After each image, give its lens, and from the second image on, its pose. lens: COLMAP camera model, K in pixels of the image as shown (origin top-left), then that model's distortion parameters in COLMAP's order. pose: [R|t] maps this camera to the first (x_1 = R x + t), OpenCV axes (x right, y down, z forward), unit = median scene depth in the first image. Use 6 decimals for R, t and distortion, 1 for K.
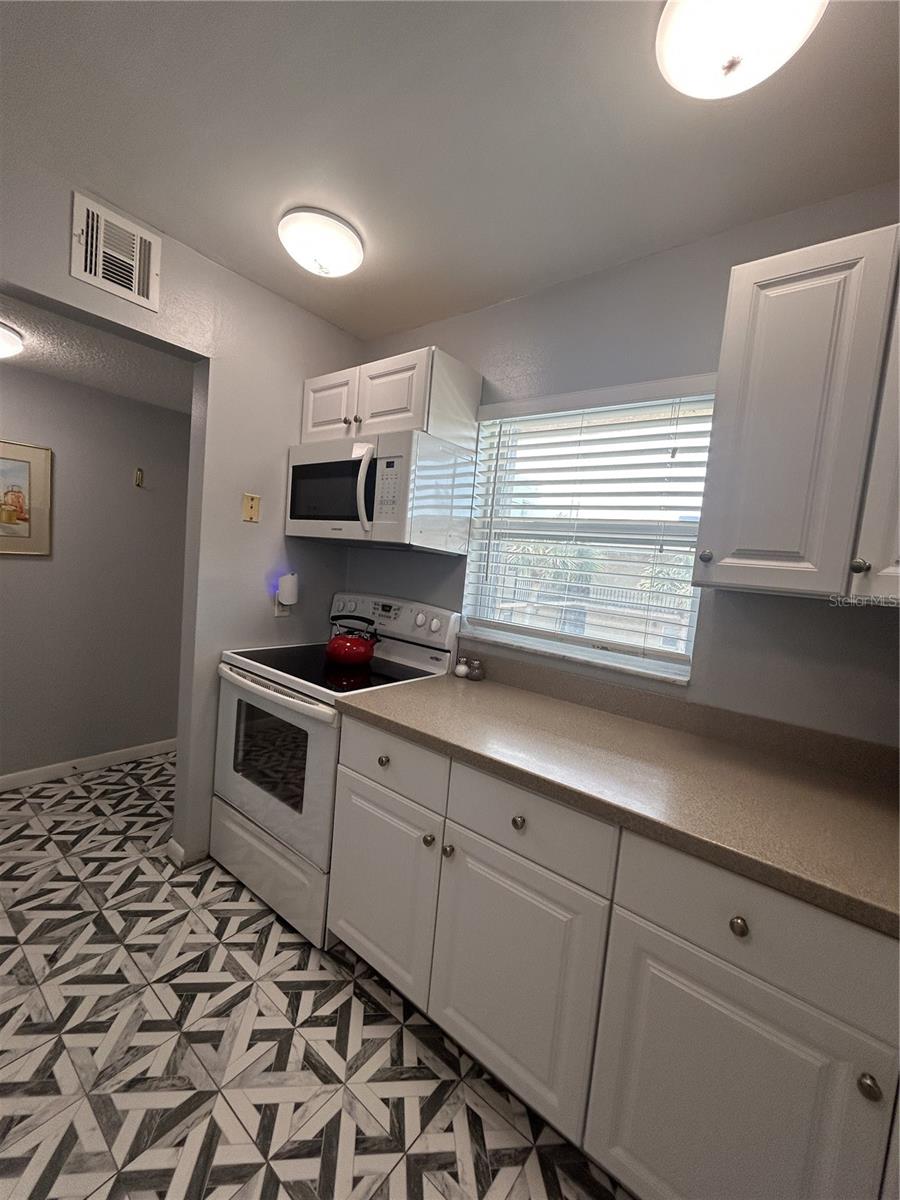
lens RADIAL K [[484.7, 0, 451.2], [0, 484.7, 597.3], [0, 0, 1]] dist [0.001771, 0.000441]
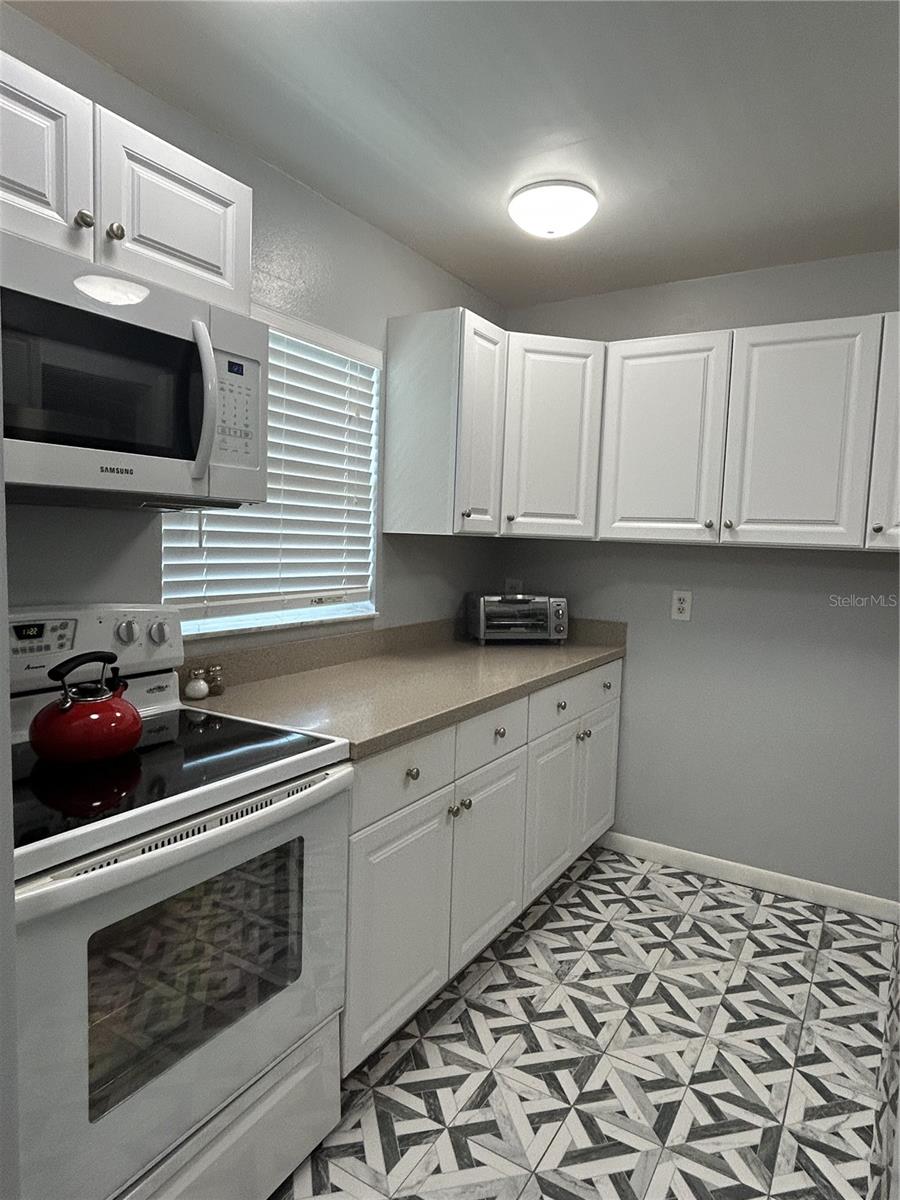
lens RADIAL K [[732.1, 0, 455.7], [0, 732.1, 596.9], [0, 0, 1]] dist [-0.004208, 0.008734]
pose [[-0.117723, -0.172147, 0.978012, -1.454874], [0.035747, 0.983487, 0.177413, -0.201491], [-0.992403, 0.055847, -0.109626, 1.148804]]
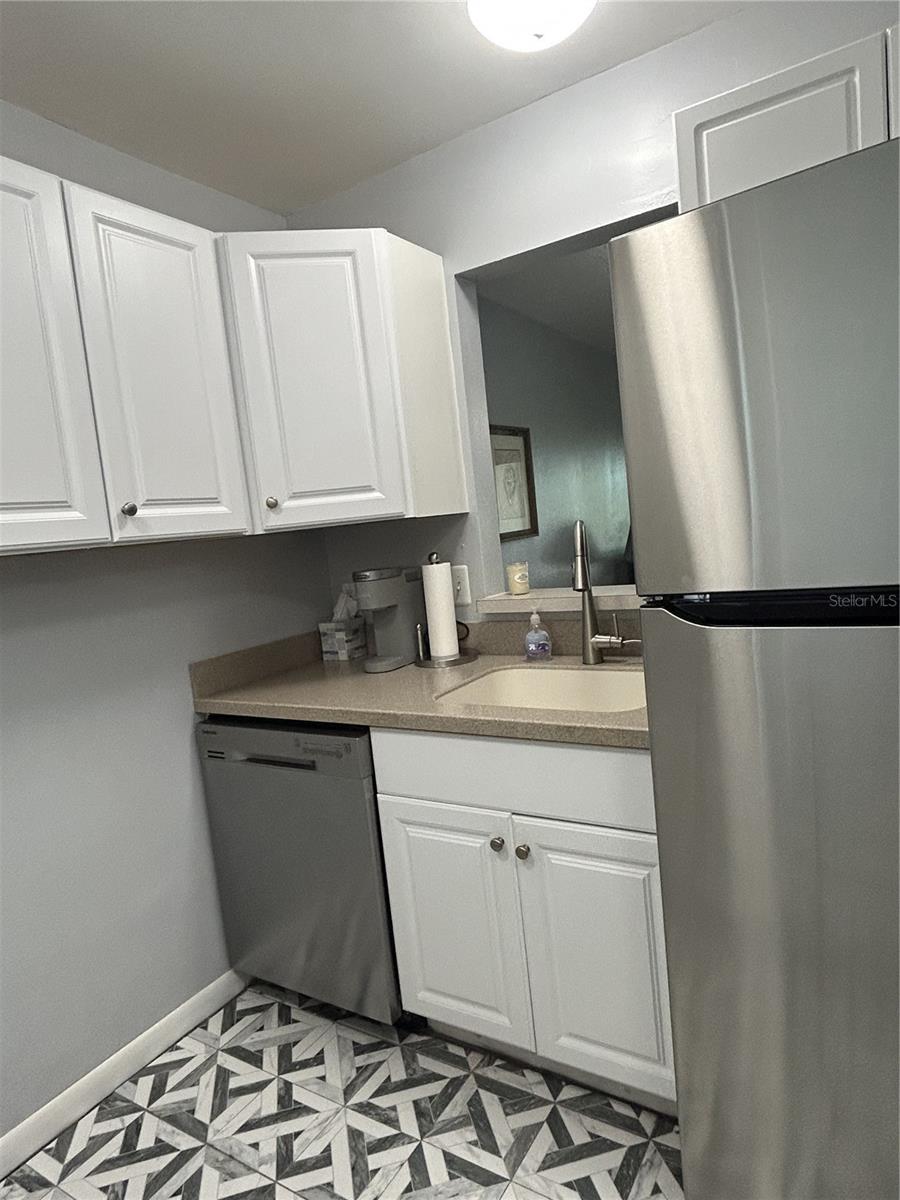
lens RADIAL K [[732.1, 0, 445.3], [0, 732.1, 601.8], [0, 0, 1]] dist [-0.004208, 0.008734]
pose [[-0.994000, 0.025578, -0.106349, -0.168709], [0.007005, 0.985165, 0.171464, -0.063877], [0.109157, 0.169690, -0.979434, 1.182932]]
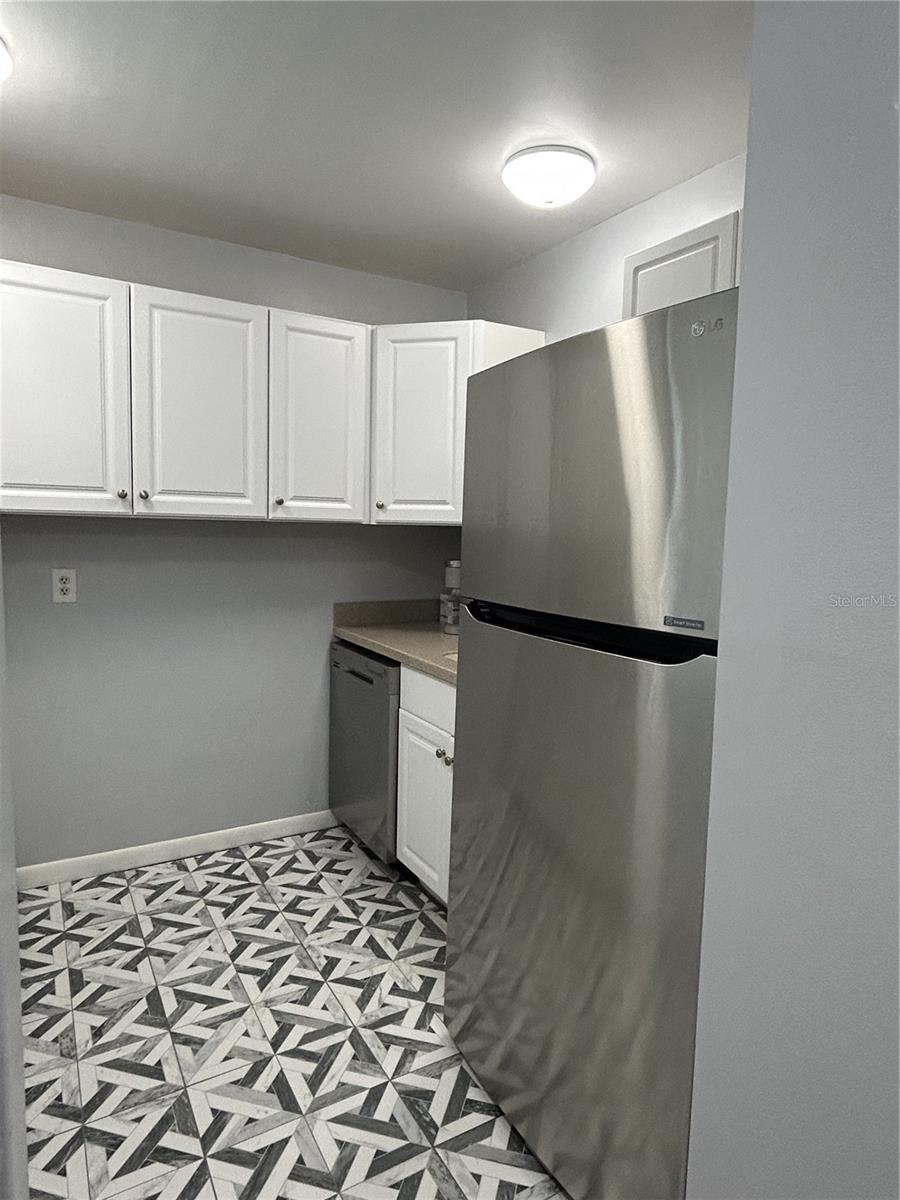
lens RADIAL K [[732.1, 0, 450.0], [0, 732.1, 594.7], [0, 0, 1]] dist [-0.004208, 0.008734]
pose [[-0.924832, -0.146657, 0.350968, -0.978435], [-0.077998, 0.976195, 0.202386, -0.206249], [-0.372294, 0.159798, -0.914255, 1.644348]]
